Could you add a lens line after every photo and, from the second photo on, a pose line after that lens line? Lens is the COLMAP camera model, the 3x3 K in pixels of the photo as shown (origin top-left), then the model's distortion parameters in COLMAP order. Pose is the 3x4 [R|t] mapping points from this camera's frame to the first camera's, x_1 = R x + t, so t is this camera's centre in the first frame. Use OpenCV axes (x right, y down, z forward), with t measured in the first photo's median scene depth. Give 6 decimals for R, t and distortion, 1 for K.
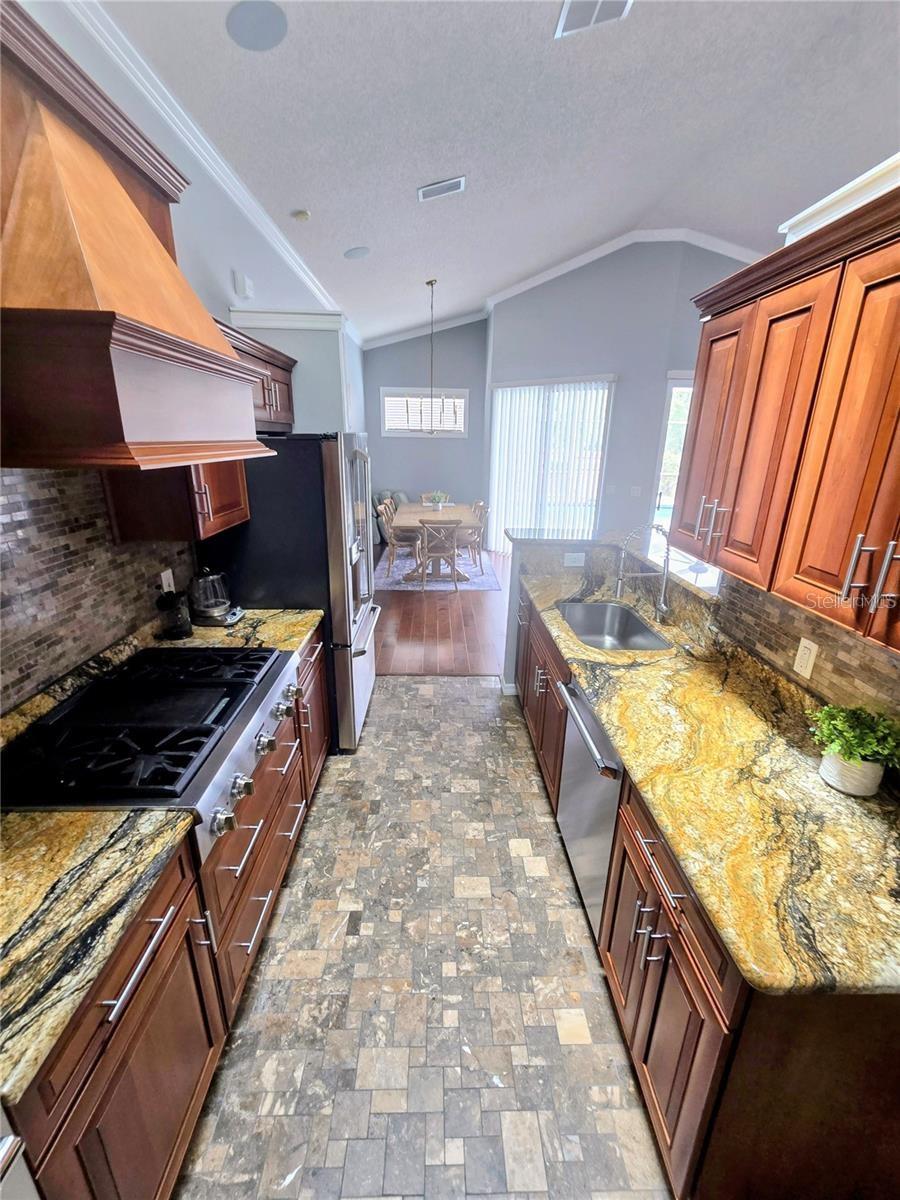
lens RADIAL K [[487.6, 0, 444.6], [0, 487.6, 593.4], [0, 0, 1]] dist [-0.014919, 0.000087]
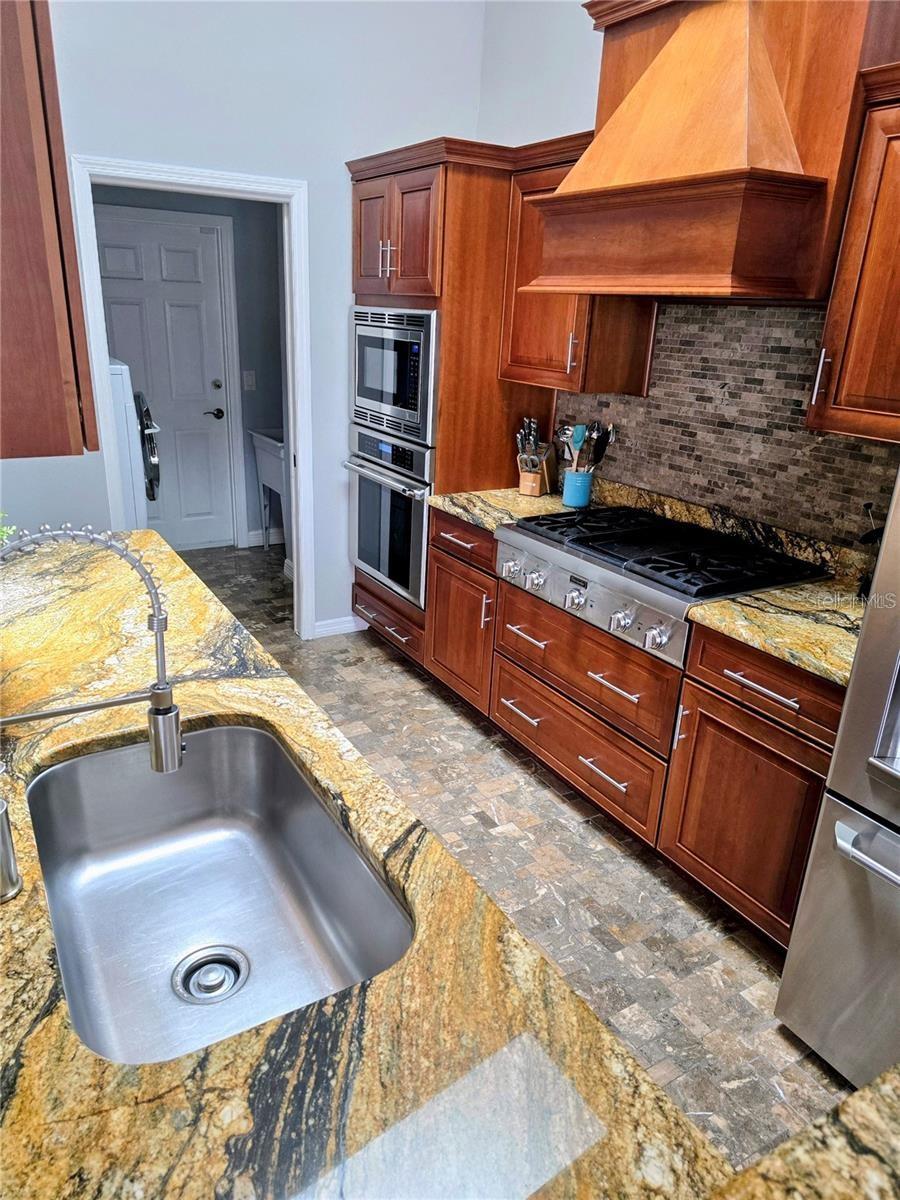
lens RADIAL K [[808.7, 0, 443.1], [0, 808.7, 603.2], [0, 0, 1]] dist [0.011417, -0.007909]
pose [[-0.861269, 0.128794, -0.491557, 0.613780], [-0.203903, 0.798459, 0.566468, -0.514413], [0.465446, 0.588111, -0.661427, 1.861992]]
